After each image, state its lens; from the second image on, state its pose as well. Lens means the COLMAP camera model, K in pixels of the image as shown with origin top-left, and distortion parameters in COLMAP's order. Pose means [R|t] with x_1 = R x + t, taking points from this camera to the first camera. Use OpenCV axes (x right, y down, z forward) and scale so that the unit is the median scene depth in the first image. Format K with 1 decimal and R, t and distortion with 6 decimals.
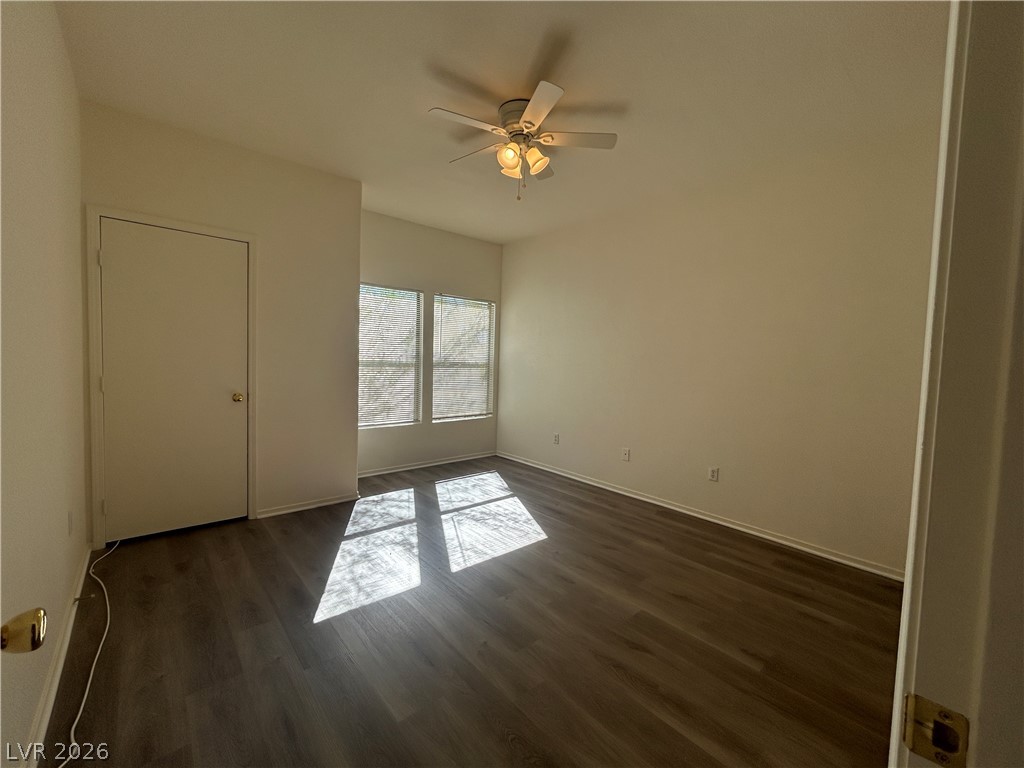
lens RADIAL K [[416.7, 0, 511.3], [0, 416.7, 381.5], [0, 0, 1]] dist [-0.001788, 0.001134]
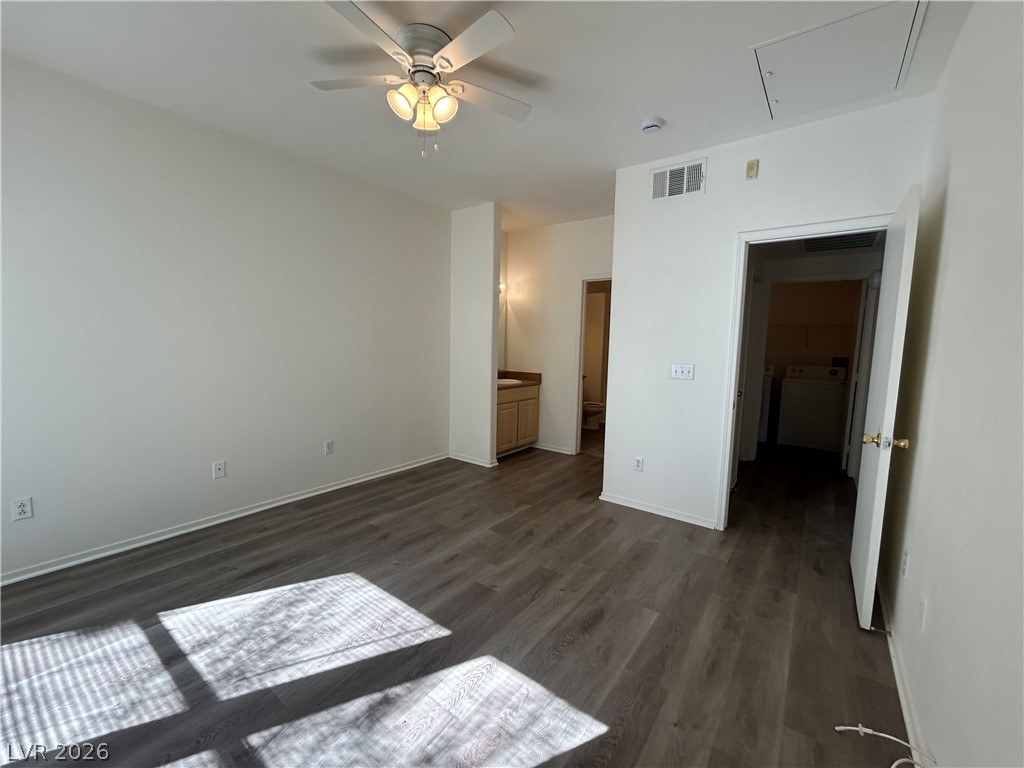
lens RADIAL K [[416.7, 0, 512.3], [0, 416.7, 383.3], [0, 0, 1]] dist [-0.001788, 0.001134]
pose [[-0.203726, -0.138145, 0.969233, -0.719999], [0.026426, 0.988858, 0.146496, -0.096816], [-0.978671, 0.055458, -0.197805, 0.859564]]
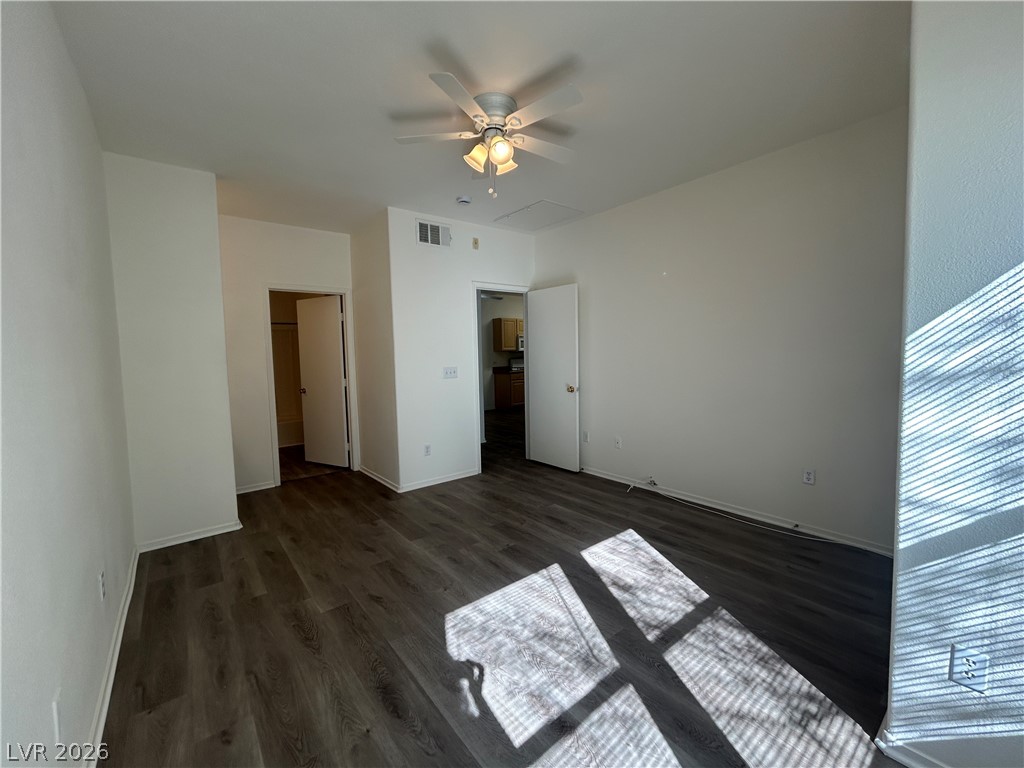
lens RADIAL K [[416.7, 0, 510.1], [0, 416.7, 385.7], [0, 0, 1]] dist [-0.001788, 0.001134]
pose [[-0.998820, -0.012954, 0.046816, -0.054065], [-0.006440, 0.990592, 0.136697, -0.116886], [-0.048146, 0.136234, -0.989506, 1.689040]]
